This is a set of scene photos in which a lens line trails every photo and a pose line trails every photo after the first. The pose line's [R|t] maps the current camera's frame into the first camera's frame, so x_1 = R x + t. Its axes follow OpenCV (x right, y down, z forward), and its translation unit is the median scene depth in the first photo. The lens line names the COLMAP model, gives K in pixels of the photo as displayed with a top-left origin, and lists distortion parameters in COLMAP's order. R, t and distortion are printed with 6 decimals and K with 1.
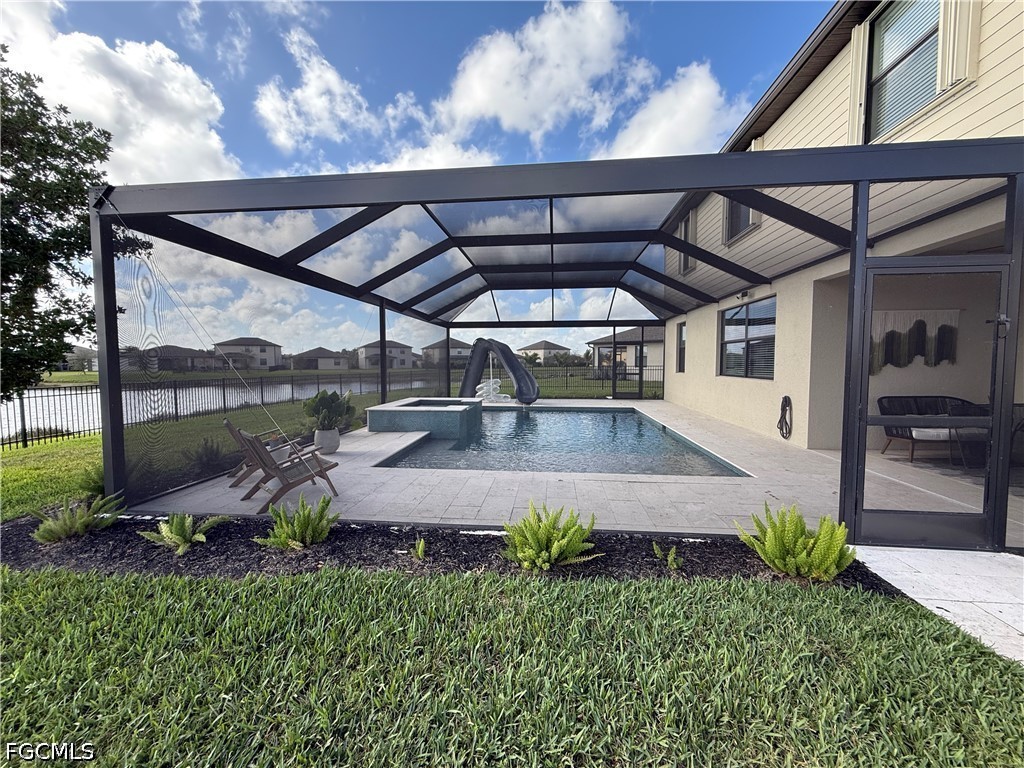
lens RADIAL K [[405.9, 0, 518.1], [0, 405.9, 389.5], [0, 0, 1]] dist [-0.000606, 0.000249]
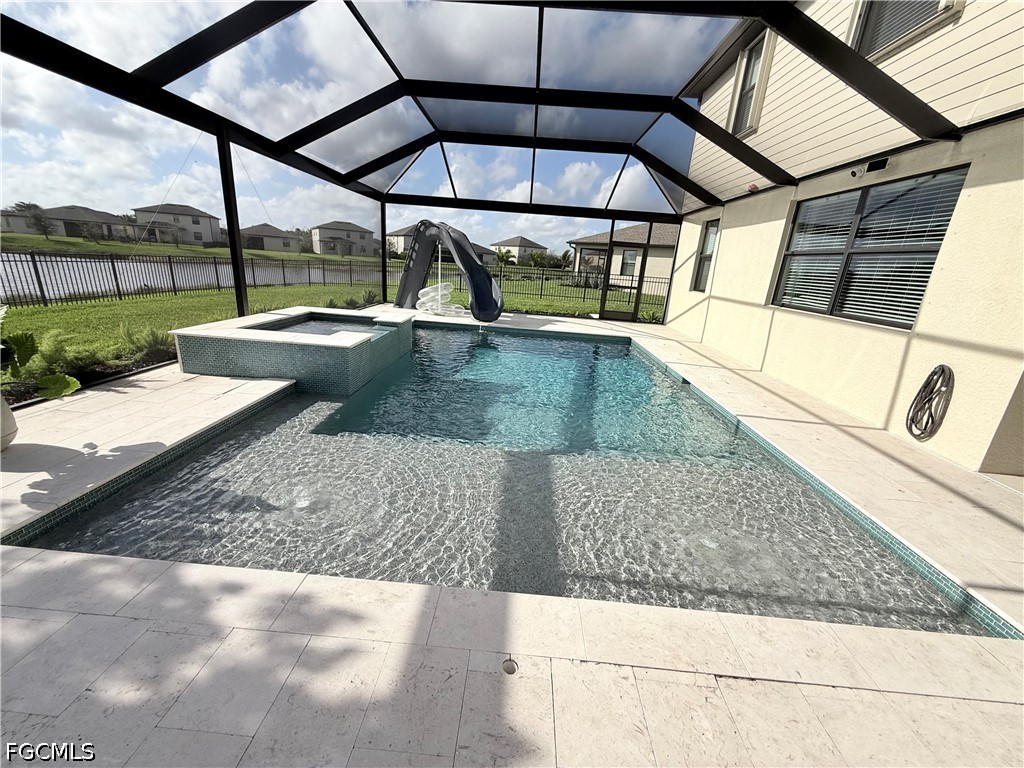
lens RADIAL K [[405.9, 0, 509.9], [0, 405.9, 376.5], [0, 0, 1]] dist [-0.000606, 0.000249]
pose [[0.996330, 0.059319, 0.061707, 0.014061], [-0.071081, 0.975029, 0.210393, -0.013203], [-0.047685, -0.214007, 0.975668, 0.148248]]
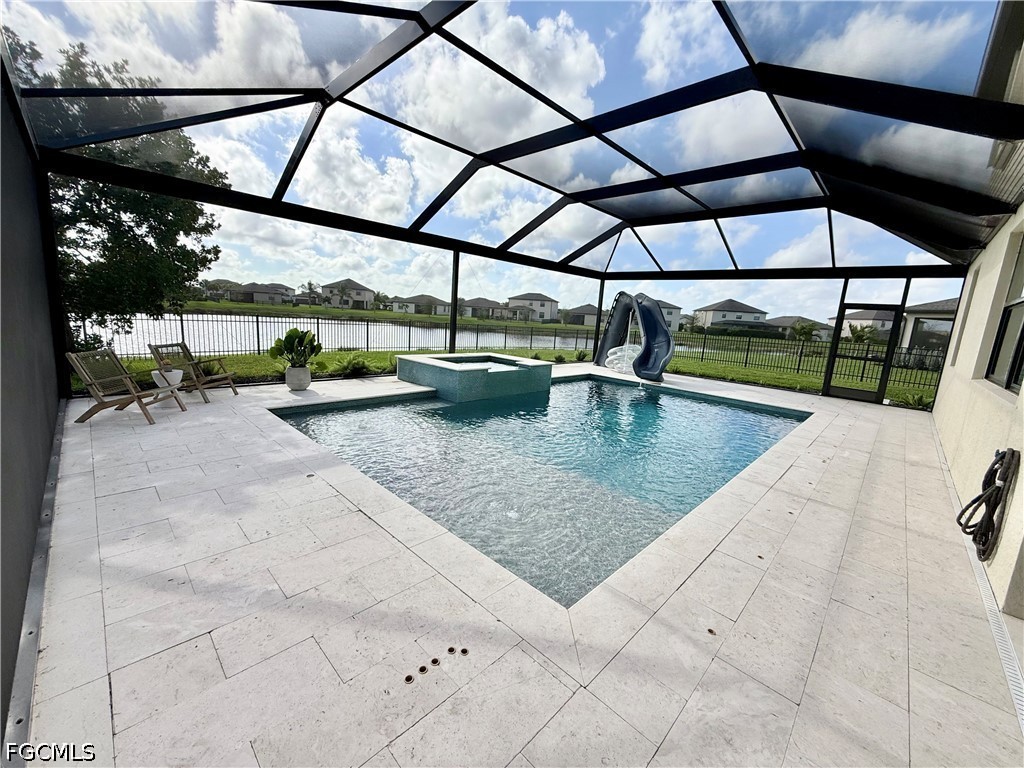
lens RADIAL K [[405.9, 0, 526.6], [0, 405.9, 393.7], [0, 0, 1]] dist [-0.000606, 0.000249]
pose [[0.791360, 0.168800, -0.587585, 0.145835], [-0.106557, 0.984499, 0.139313, -0.012000], [0.601992, -0.047636, 0.797080, 0.135627]]
